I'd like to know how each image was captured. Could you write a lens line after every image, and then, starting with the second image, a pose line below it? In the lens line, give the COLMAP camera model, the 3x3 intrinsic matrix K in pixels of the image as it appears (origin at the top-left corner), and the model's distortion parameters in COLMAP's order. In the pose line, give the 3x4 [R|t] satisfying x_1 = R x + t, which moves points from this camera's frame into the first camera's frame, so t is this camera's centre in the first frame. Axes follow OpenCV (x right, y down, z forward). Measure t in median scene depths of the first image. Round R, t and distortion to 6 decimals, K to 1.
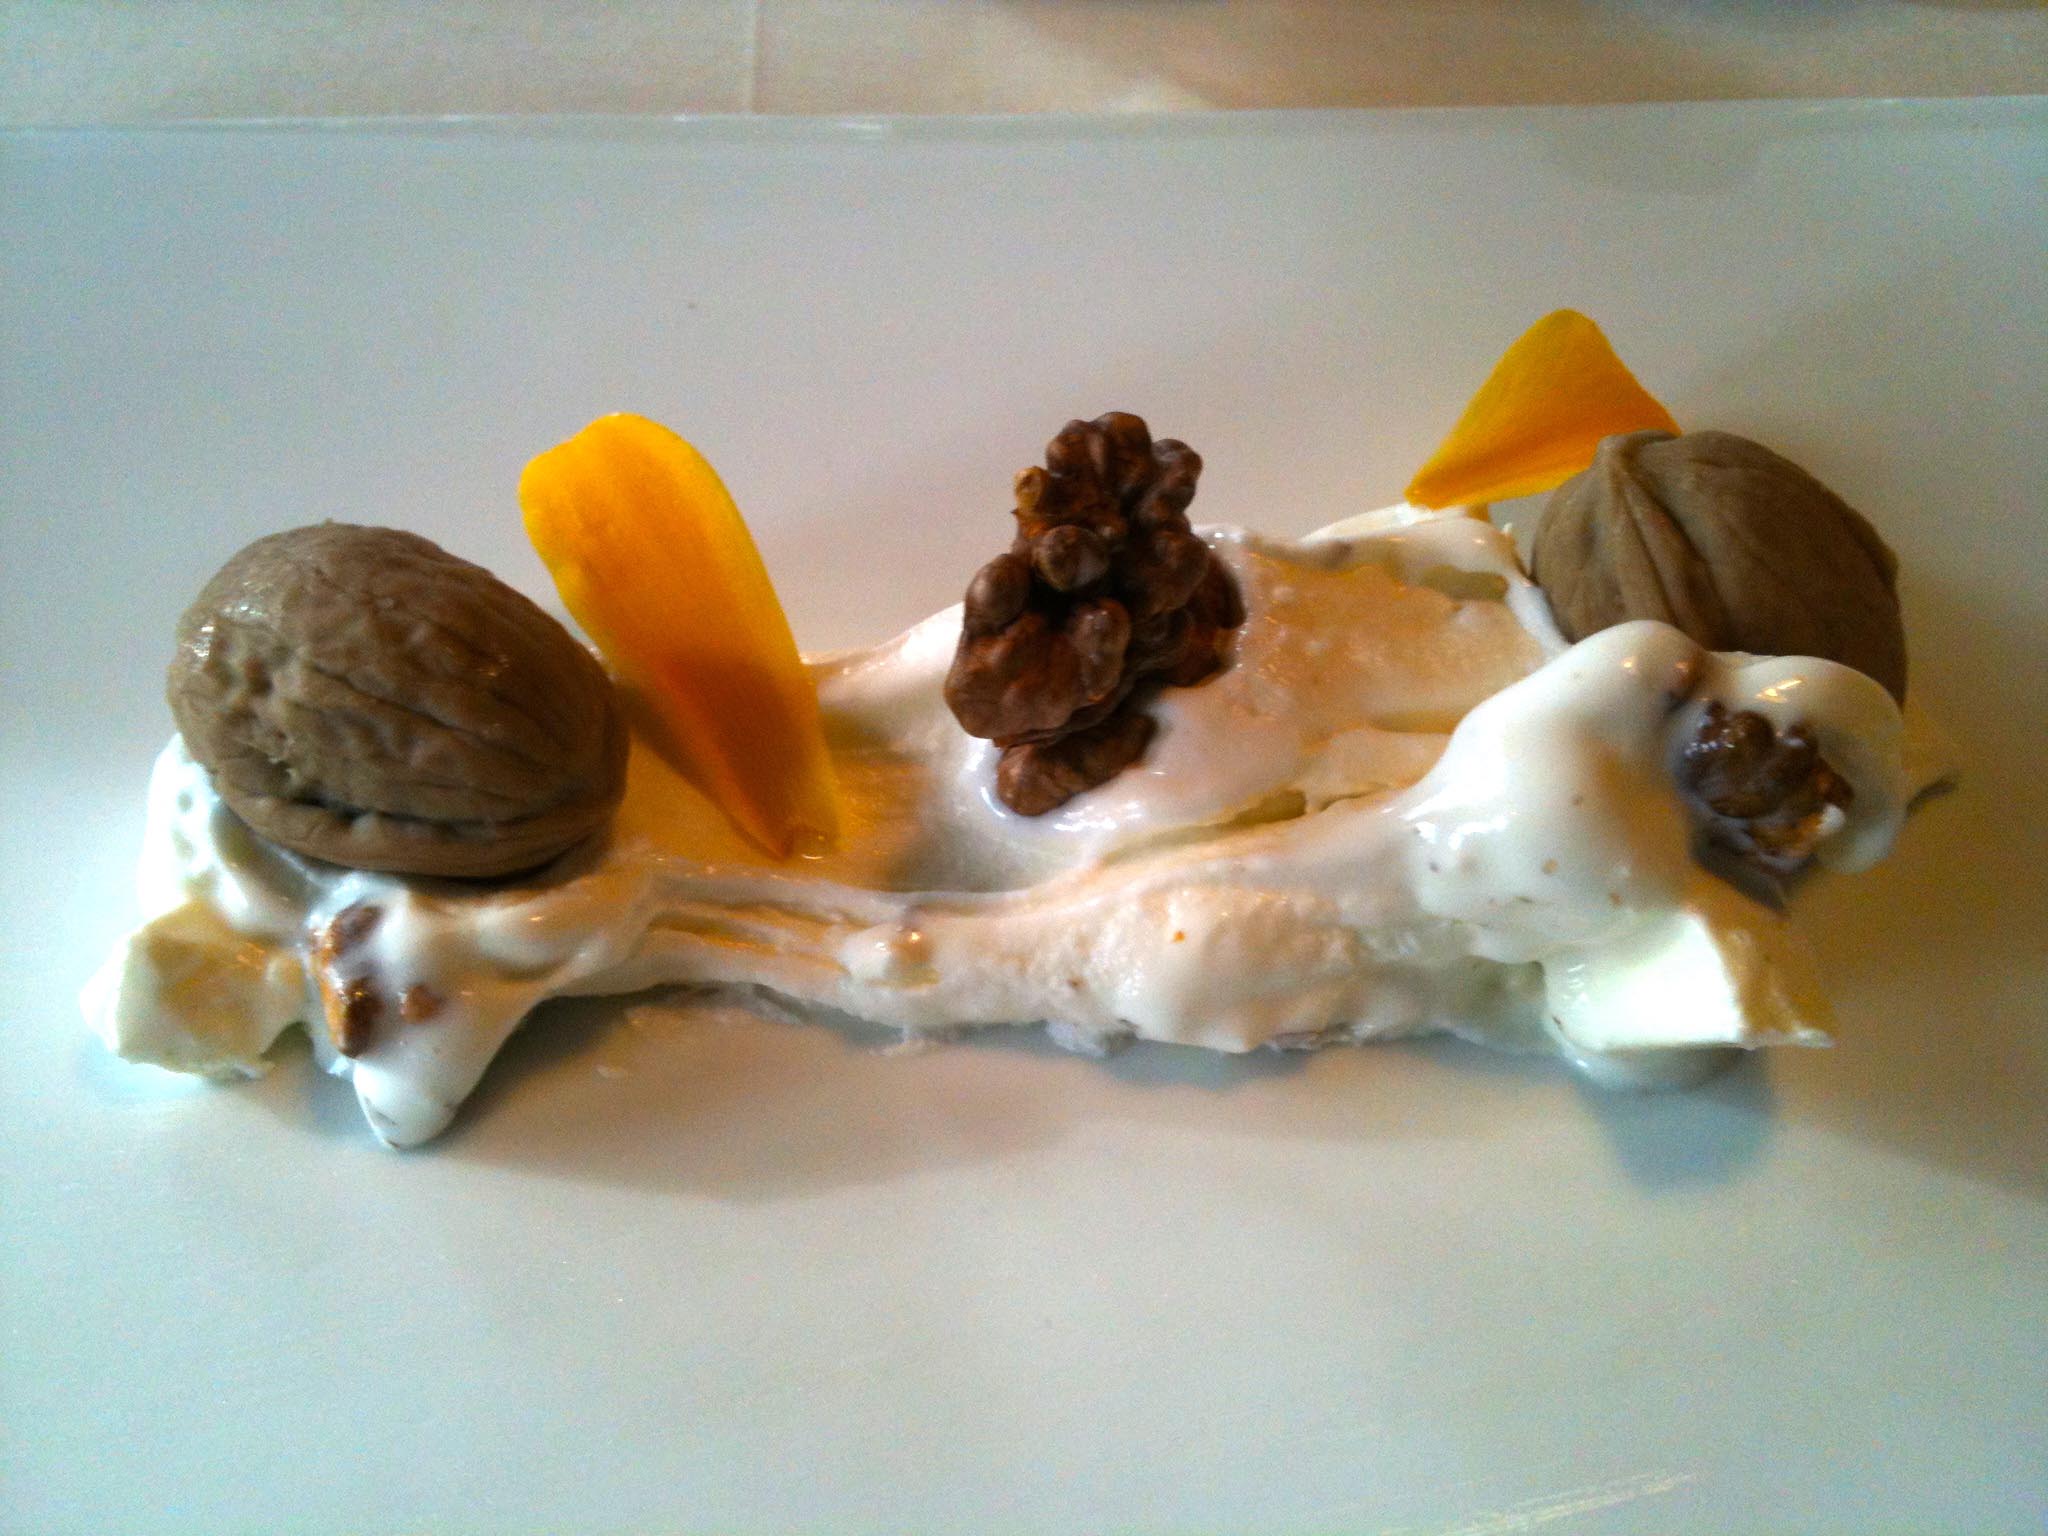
lens RADIAL K [[2342.9, 0, 1024.0], [0, 2342.9, 768.0], [0, 0, 1]] dist [0.017519, -0.005860]
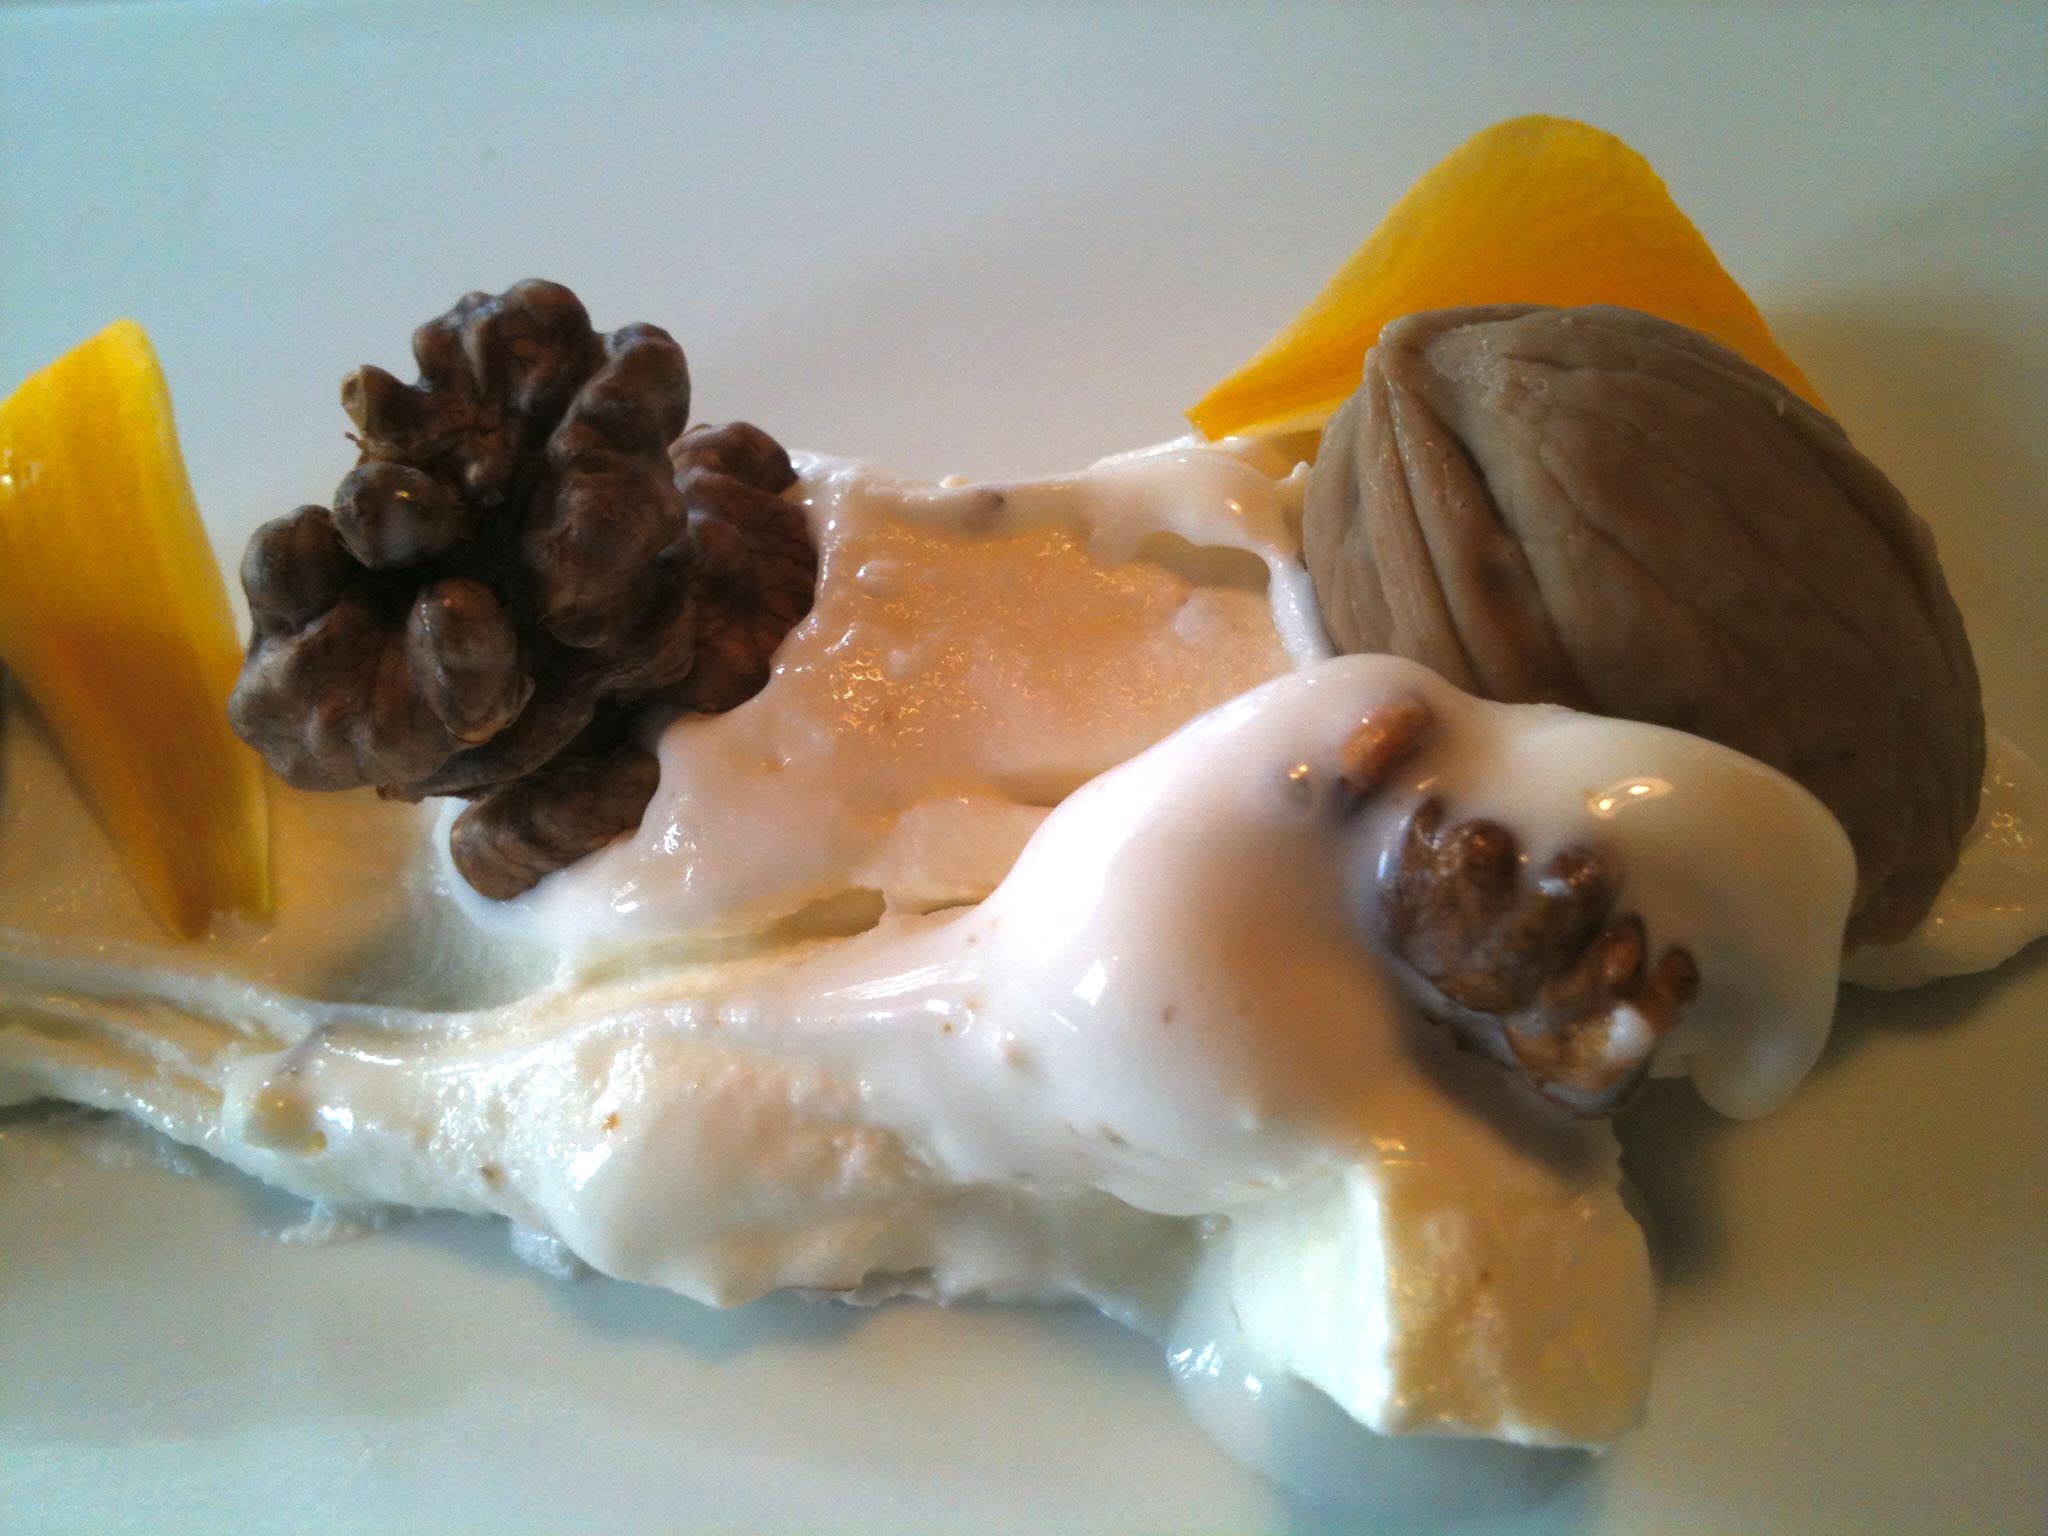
lens RADIAL K [[2309.2, 0, 1024.2], [0, 2309.2, 729.6], [0, 0, 1]] dist [0.013867, -0.296693]
pose [[0.959333, 0.043146, -0.278960, 0.341087], [-0.036847, 0.998934, 0.027789, -0.053813], [0.279861, -0.016380, 0.959901, 0.443023]]
